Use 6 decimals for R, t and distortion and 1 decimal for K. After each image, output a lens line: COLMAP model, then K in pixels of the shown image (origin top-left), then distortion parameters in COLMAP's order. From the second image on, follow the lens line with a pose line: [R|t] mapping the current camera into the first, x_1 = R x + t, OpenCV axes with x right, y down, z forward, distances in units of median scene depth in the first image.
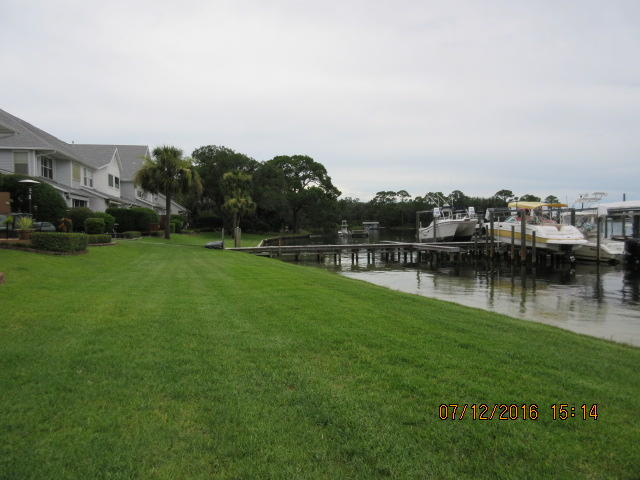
lens RADIAL K [[478.8, 0, 318.6], [0, 478.8, 241.9], [0, 0, 1]] dist [0.002533, -0.001014]
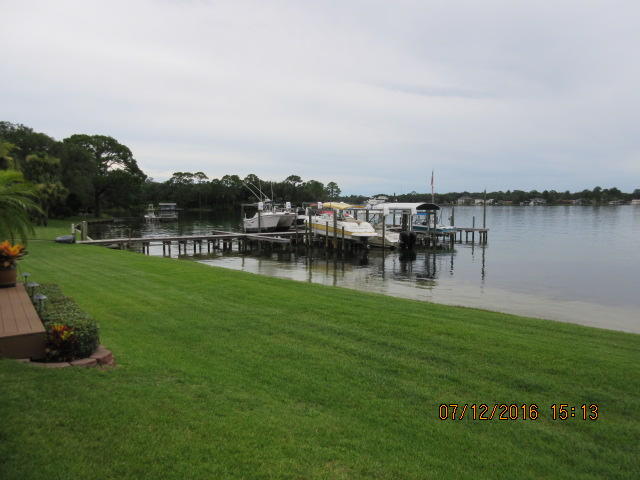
lens RADIAL K [[478.8, 0, 316.1], [0, 478.8, 242.5], [0, 0, 1]] dist [0.002533, -0.001014]
pose [[0.911165, -0.018333, 0.411635, -0.114281], [0.000296, 0.999039, 0.043839, -0.024316], [-0.412043, -0.039823, 0.910294, -0.127100]]
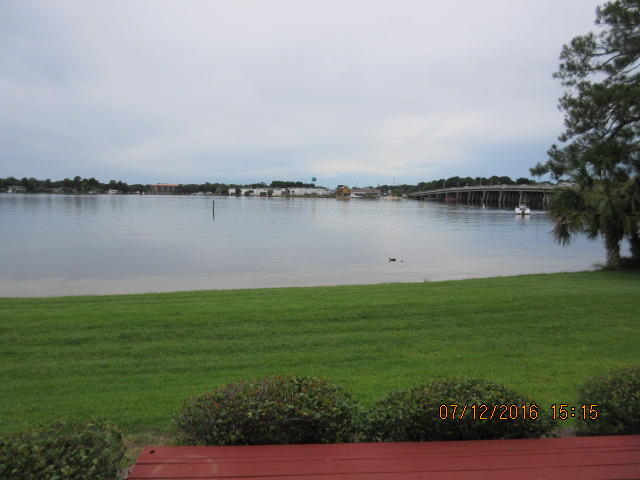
lens RADIAL K [[478.8, 0, 322.0], [0, 478.8, 239.4], [0, 0, 1]] dist [0.002533, -0.001014]
pose [[0.142019, -0.069491, 0.987422, -0.329843], [0.012113, 0.997580, 0.068464, -0.022143], [-0.989790, 0.002237, 0.142517, -0.191181]]
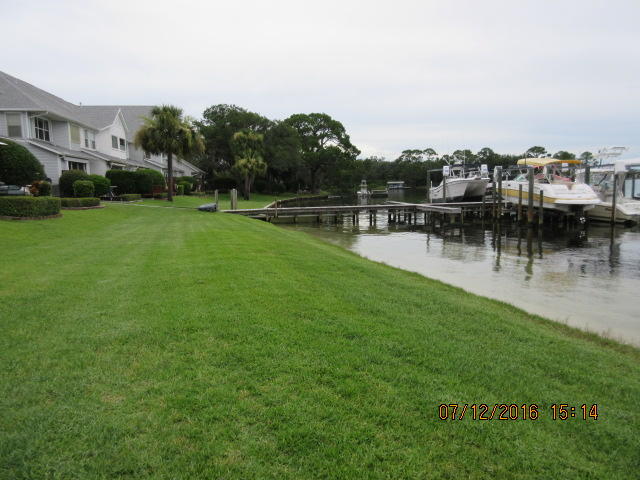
lens RADIAL K [[478.8, 0, 318.2], [0, 478.8, 241.6], [0, 0, 1]] dist [0.002533, -0.001014]
pose [[0.998233, -0.002324, -0.059377, 0.048703], [0.007177, 0.996635, 0.081654, -0.001528], [0.058988, -0.081935, 0.994890, 0.030293]]
